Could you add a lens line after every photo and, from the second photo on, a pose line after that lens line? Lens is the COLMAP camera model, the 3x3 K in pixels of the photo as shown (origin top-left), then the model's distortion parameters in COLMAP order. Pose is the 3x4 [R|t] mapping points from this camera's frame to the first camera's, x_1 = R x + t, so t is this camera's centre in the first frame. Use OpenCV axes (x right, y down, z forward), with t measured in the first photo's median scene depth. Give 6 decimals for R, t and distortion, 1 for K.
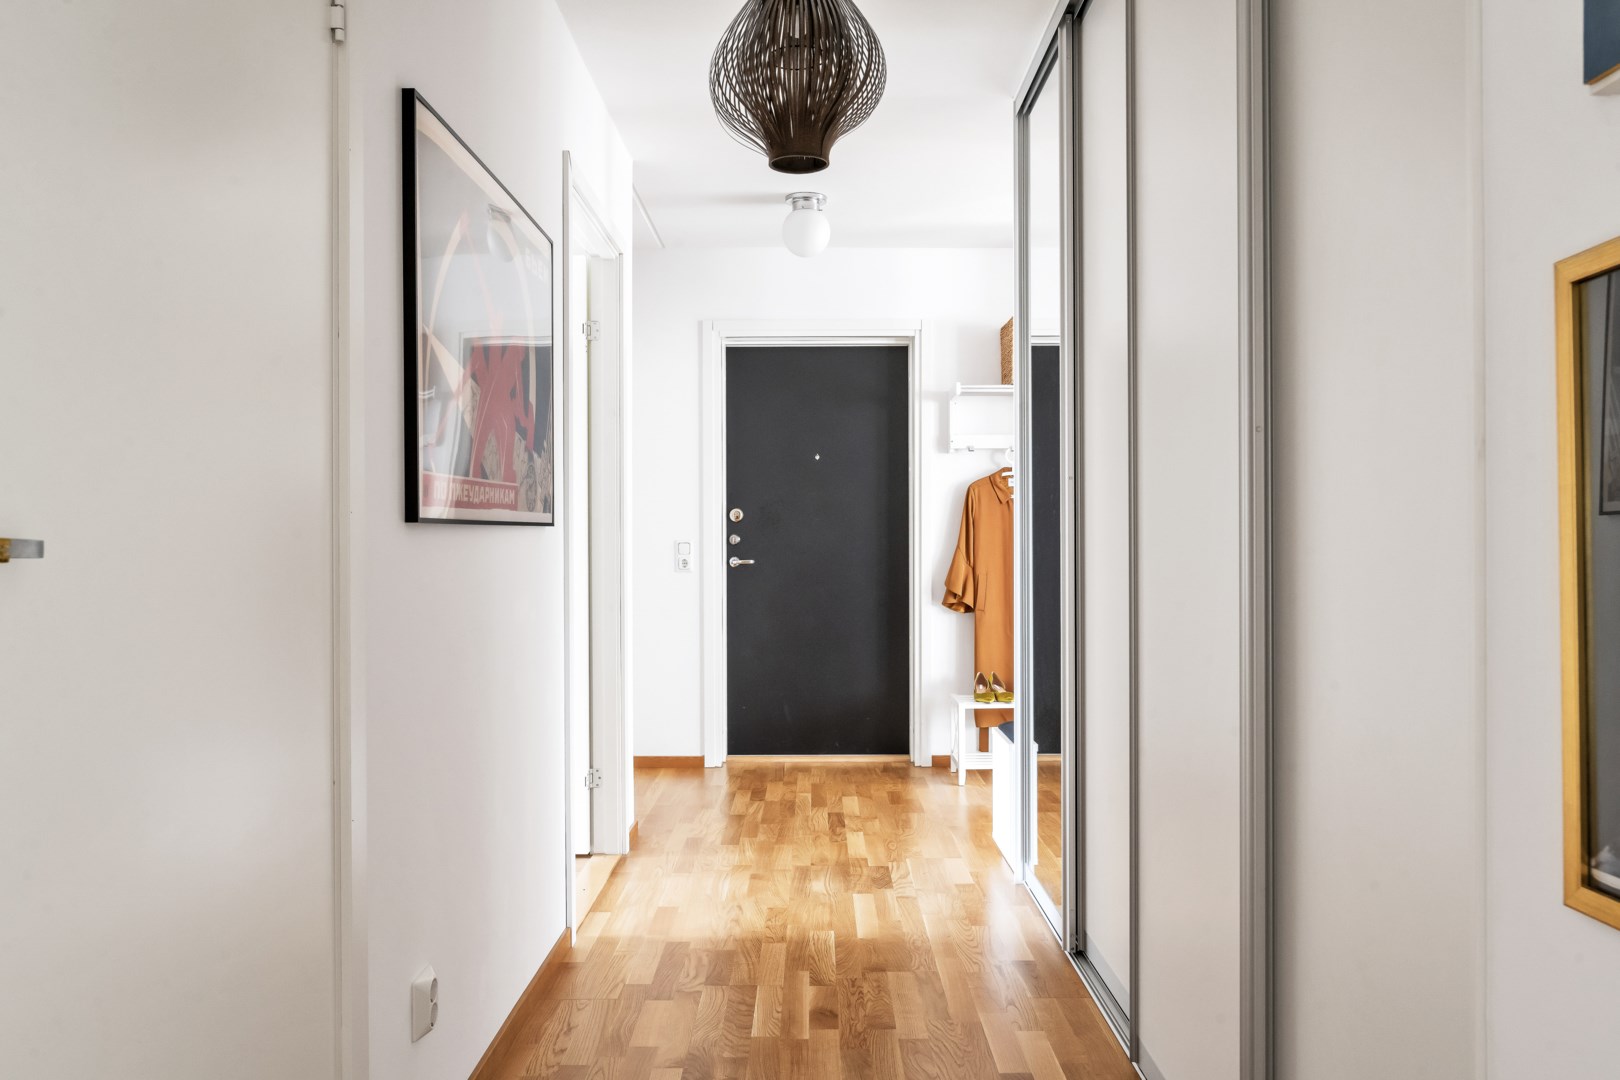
lens RADIAL K [[1187.5, 0, 809.9], [0, 1187.5, 541.5], [0, 0, 1]] dist [-0.016444, 0.010825]
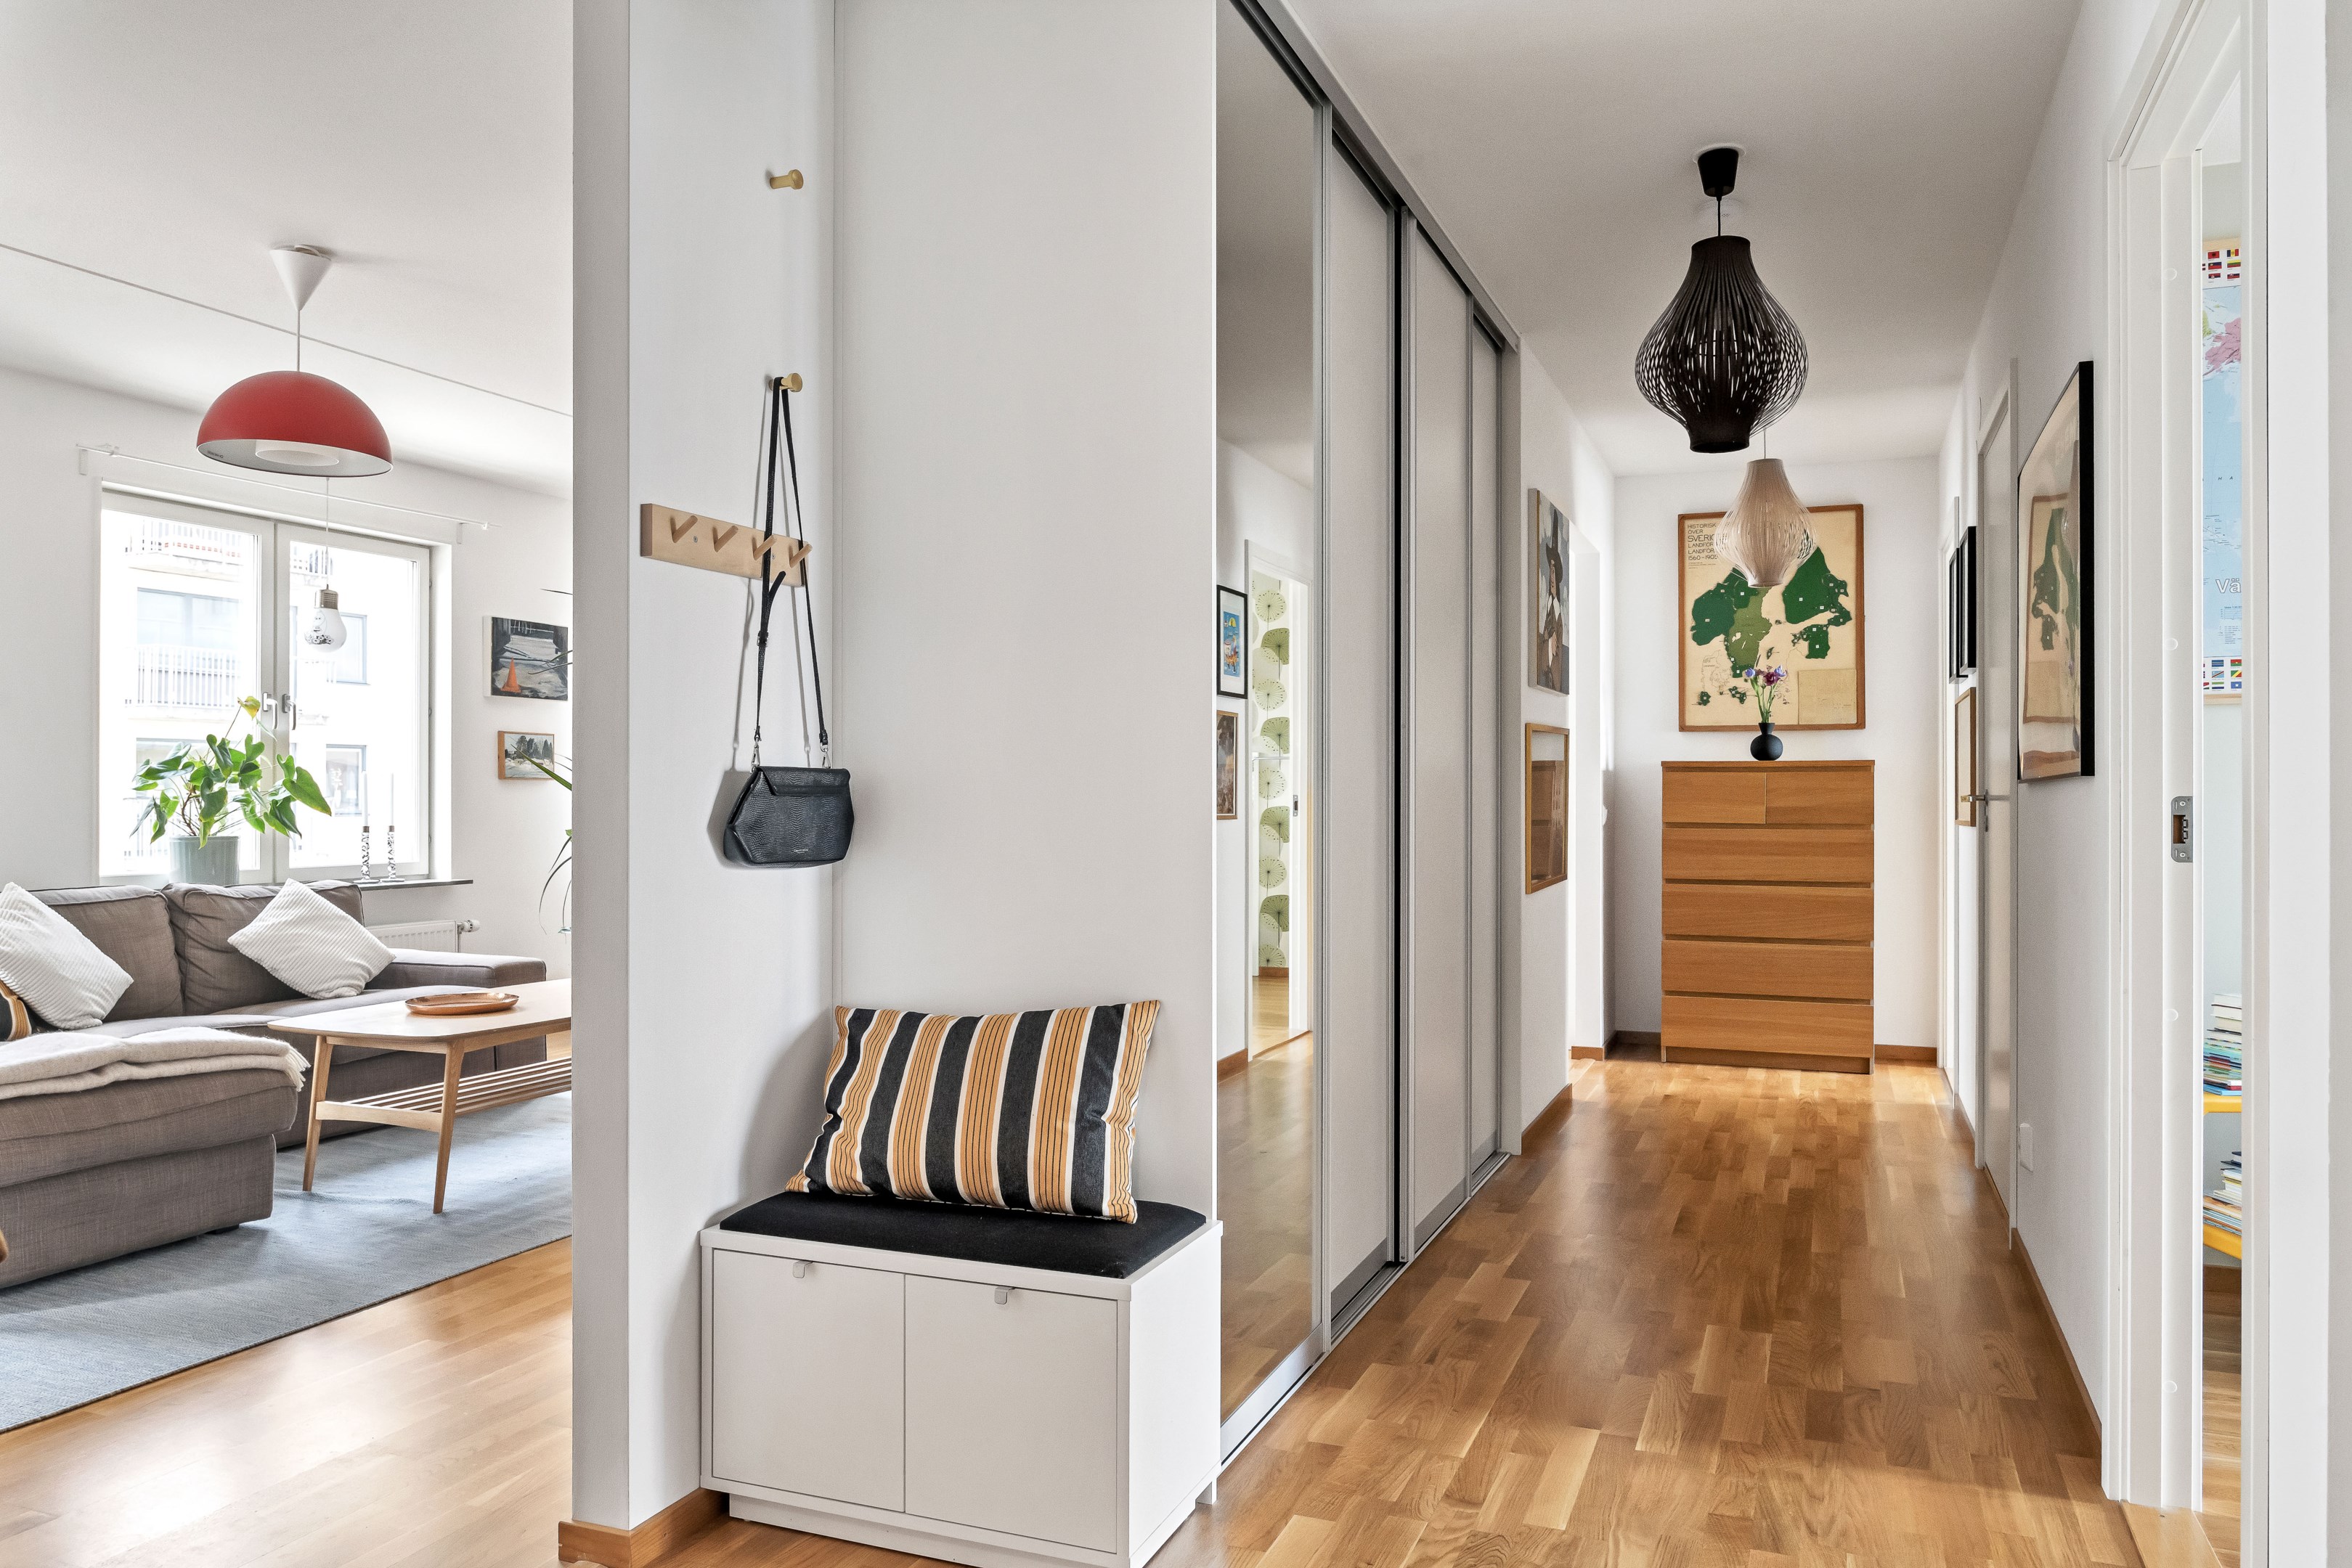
lens RADIAL K [[1615.7, 0, 1163.9], [0, 1615.7, 799.0], [0, 0, 1]] dist [-0.000223, -0.000209]
pose [[-0.925357, 0.000537, 0.379098, -0.069565], [0.001529, 0.999996, 0.002315, -0.004836], [-0.379095, 0.002721, -0.925354, 1.852832]]
